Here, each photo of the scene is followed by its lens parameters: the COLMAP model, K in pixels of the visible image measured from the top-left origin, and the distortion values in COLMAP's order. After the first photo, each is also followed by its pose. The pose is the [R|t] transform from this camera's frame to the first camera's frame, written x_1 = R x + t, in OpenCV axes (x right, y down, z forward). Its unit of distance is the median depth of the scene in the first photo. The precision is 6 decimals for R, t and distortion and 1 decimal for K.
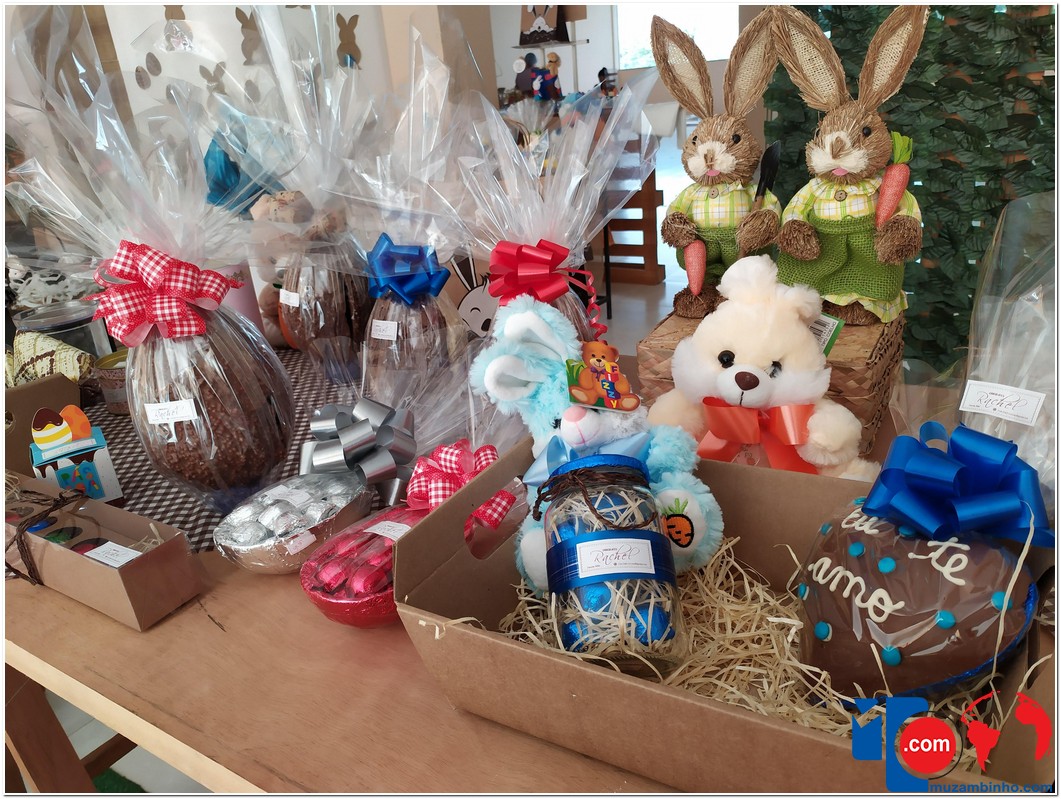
lens RADIAL K [[765.3, 0, 532.7], [0, 765.3, 402.1], [0, 0, 1]] dist [0.000479, -0.001705]
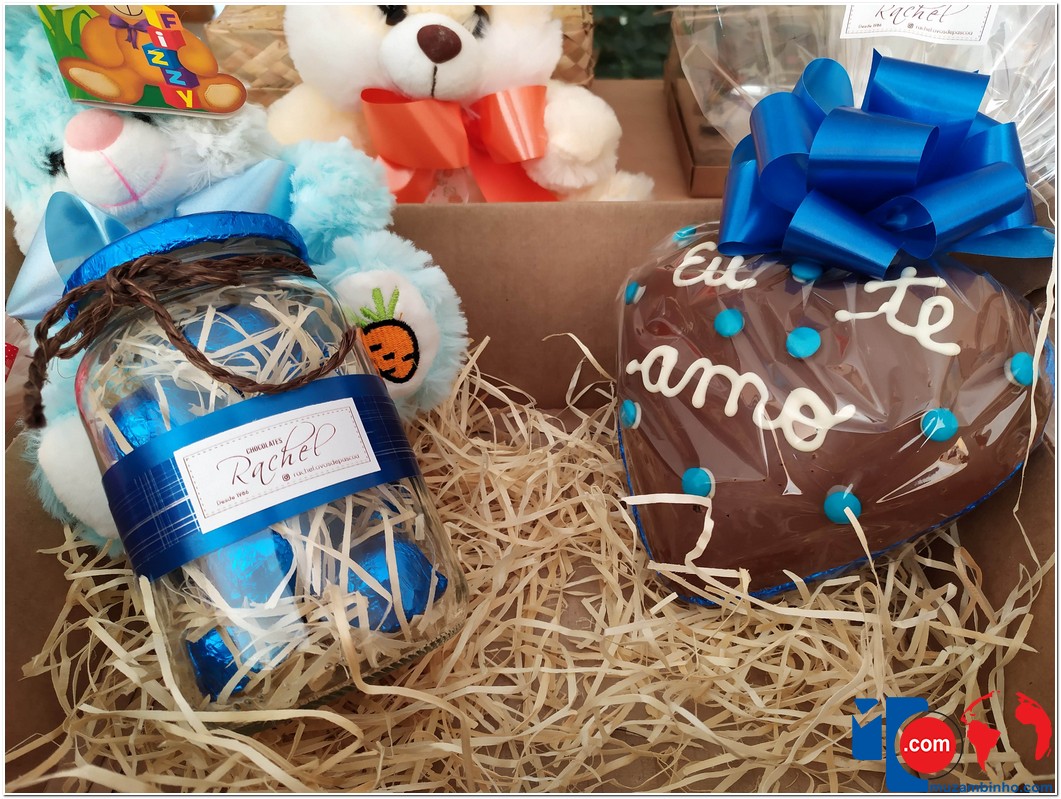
lens RADIAL K [[820.0, 0, 530.5], [0, 820.0, 398.9], [0, 0, 1]] dist [0.008395, -0.007202]
pose [[0.874704, -0.240102, 0.421004, 0.042601], [0.116050, 0.947152, 0.299057, 0.050139], [-0.470559, -0.212729, 0.856341, 0.508088]]
